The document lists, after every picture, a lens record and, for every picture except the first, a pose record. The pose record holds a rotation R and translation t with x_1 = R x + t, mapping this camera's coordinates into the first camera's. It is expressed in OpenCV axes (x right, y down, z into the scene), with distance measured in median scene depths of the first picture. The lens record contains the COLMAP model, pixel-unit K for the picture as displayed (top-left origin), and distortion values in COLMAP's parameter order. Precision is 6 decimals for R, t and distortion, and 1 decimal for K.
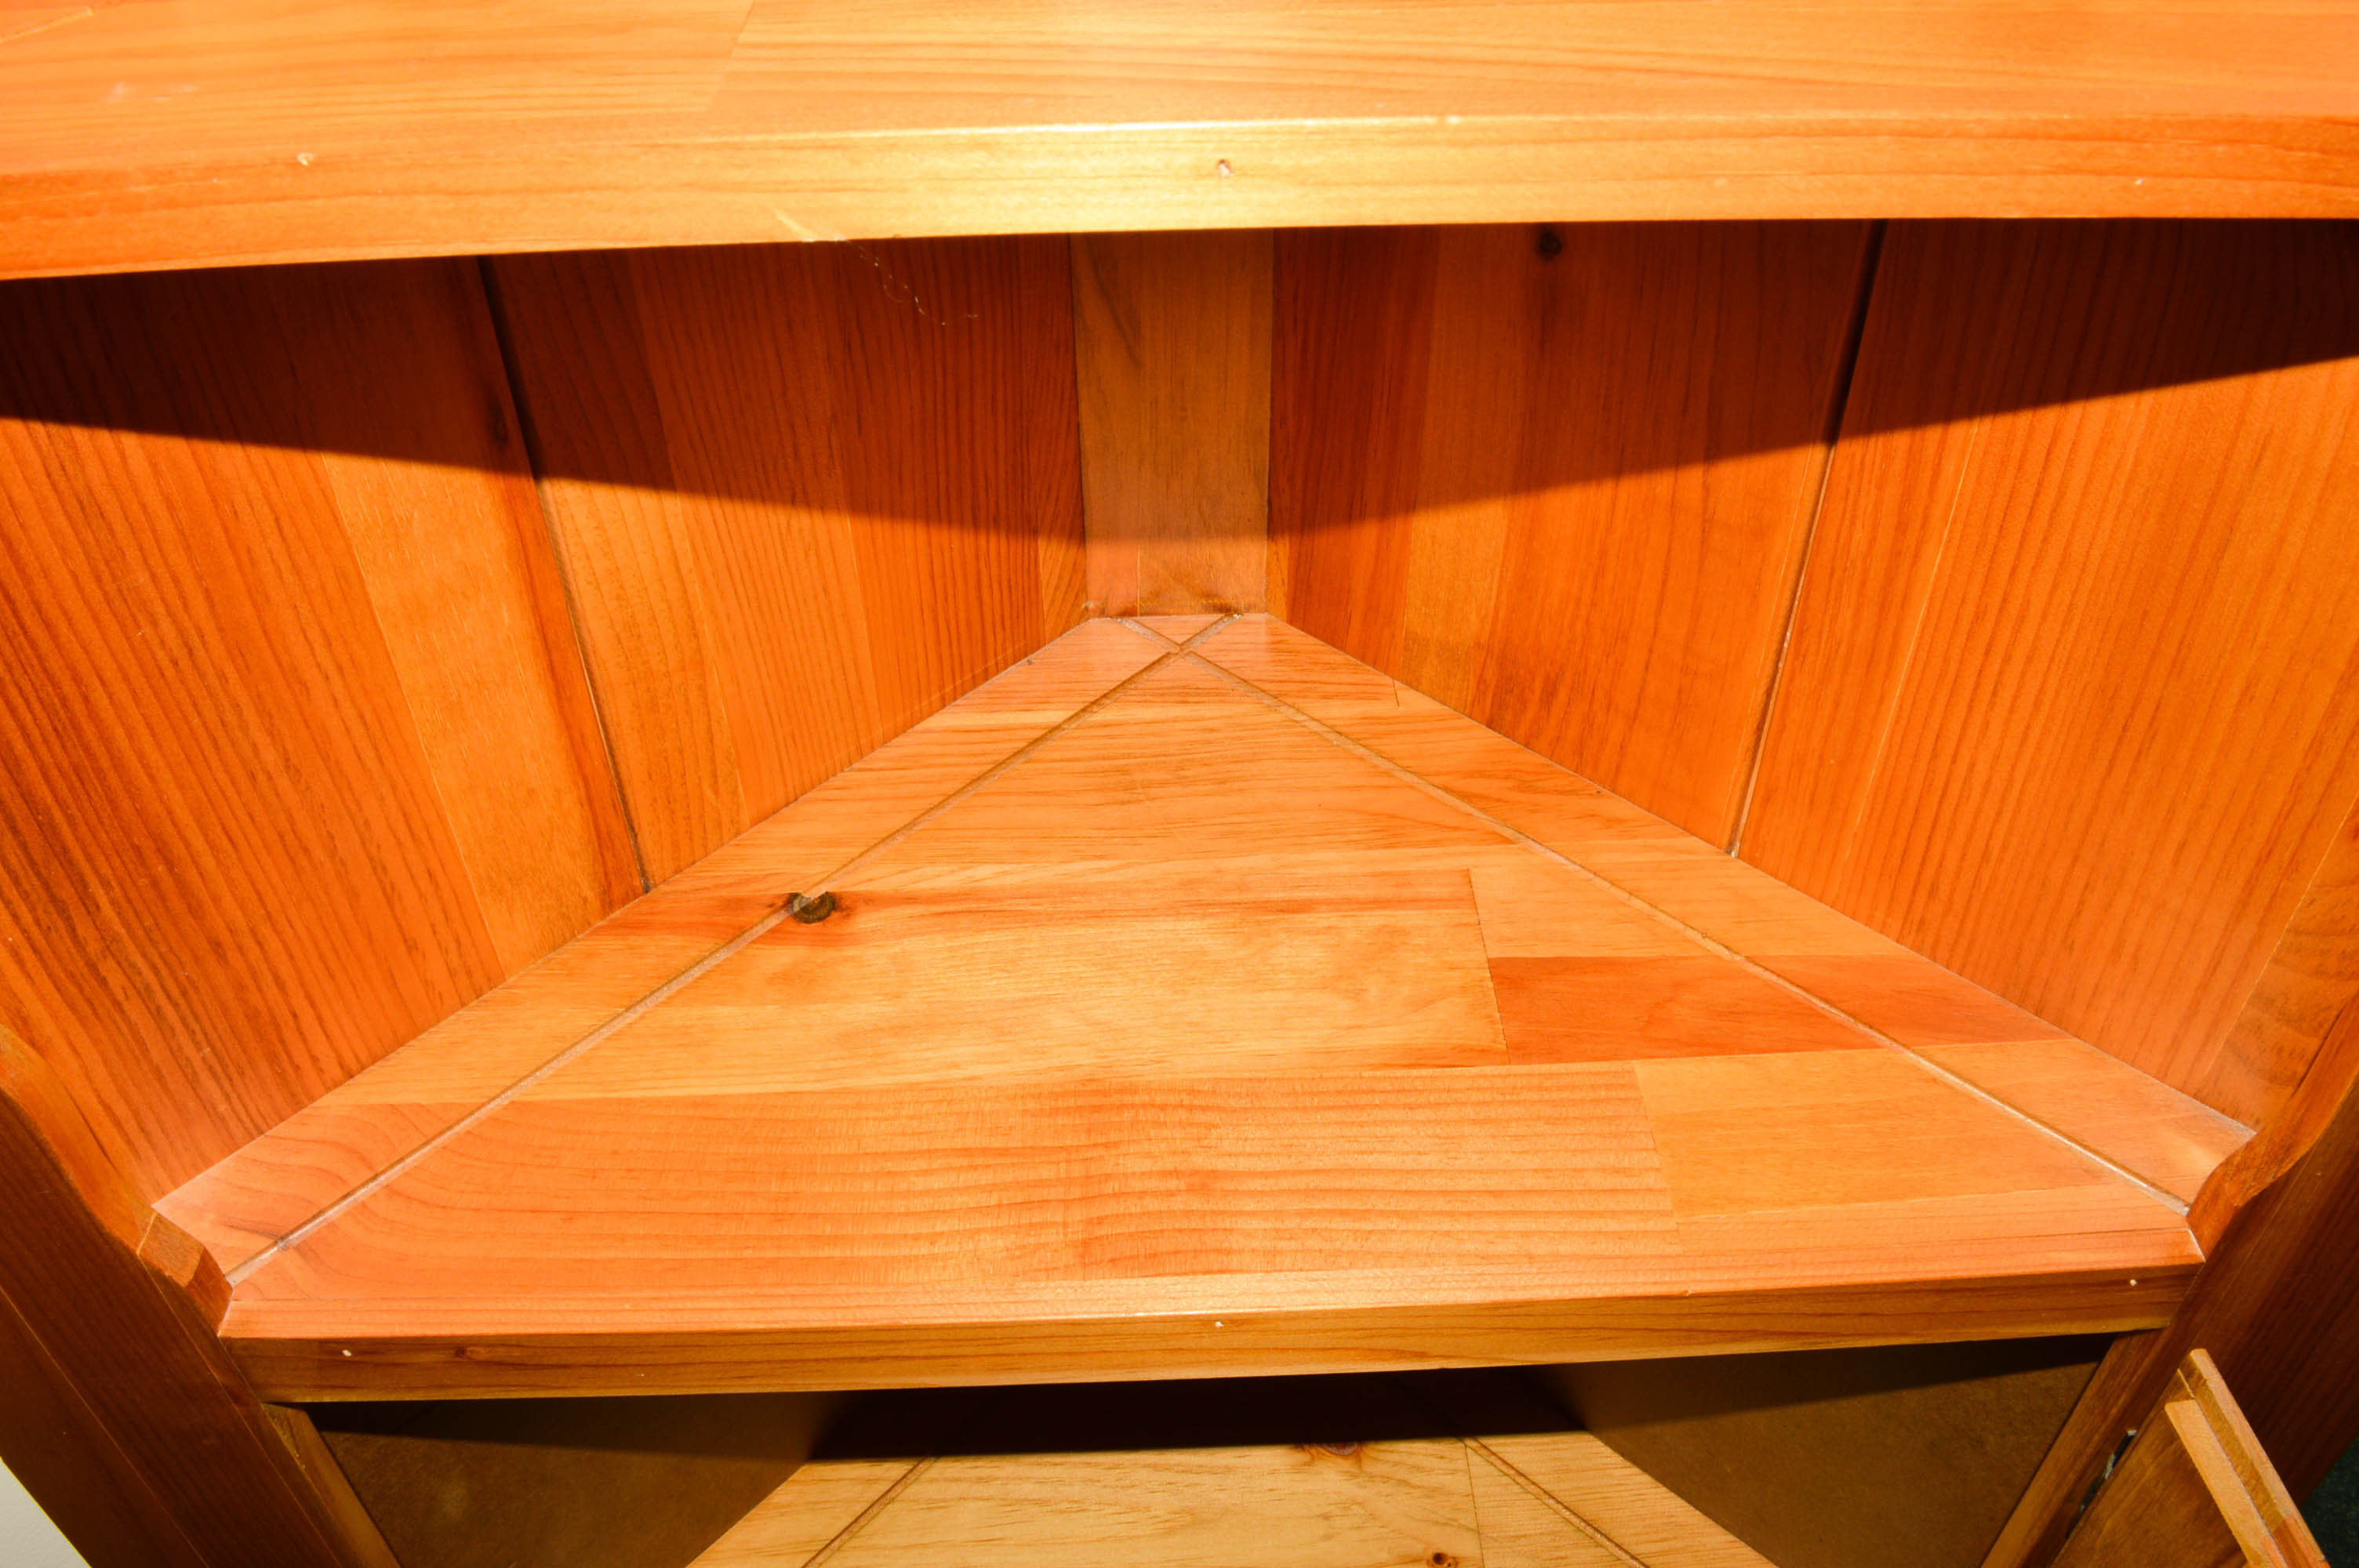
lens RADIAL K [[1867.7, 0, 1168.8], [0, 1867.7, 781.2], [0, 0, 1]] dist [-0.069270, -0.005003]
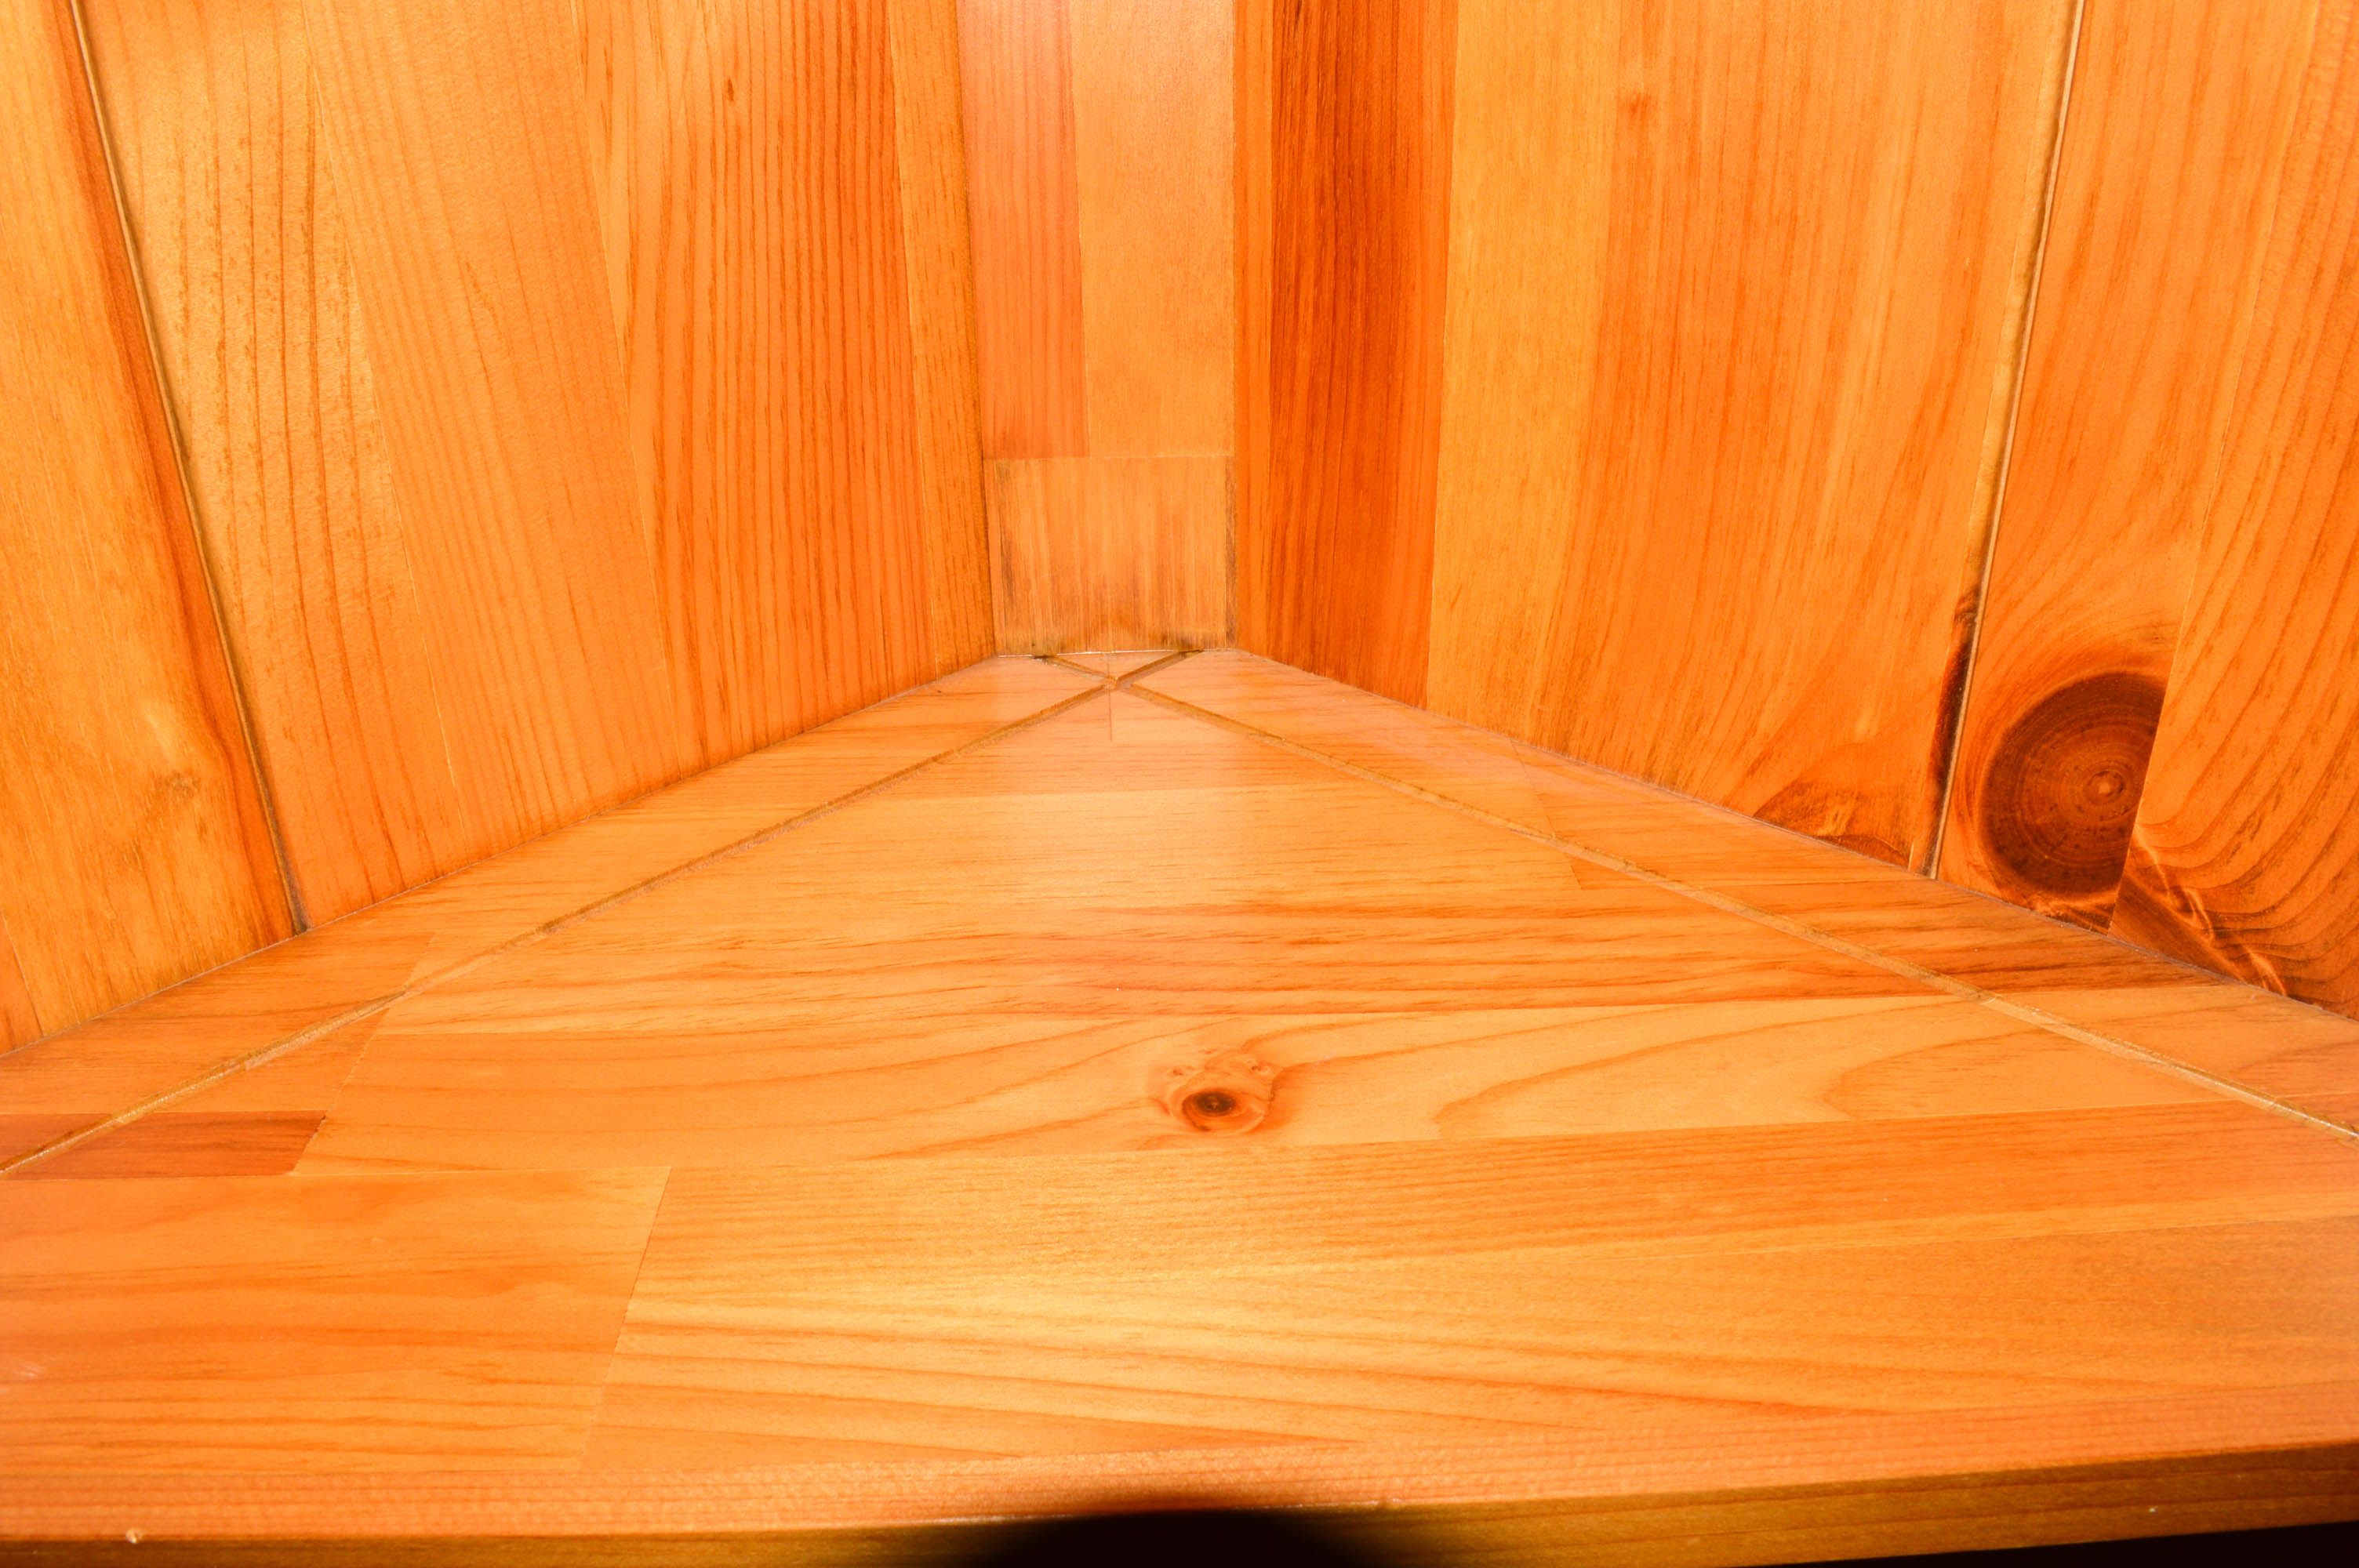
lens RADIAL K [[1867.7, 0, 1174.4], [0, 1867.7, 782.8], [0, 0, 1]] dist [-0.069270, -0.005003]
pose [[0.999961, -0.007389, 0.004778, 0.025601], [0.008333, 0.969647, -0.244368, -0.280570], [-0.002827, 0.244398, 0.969671, 0.020499]]
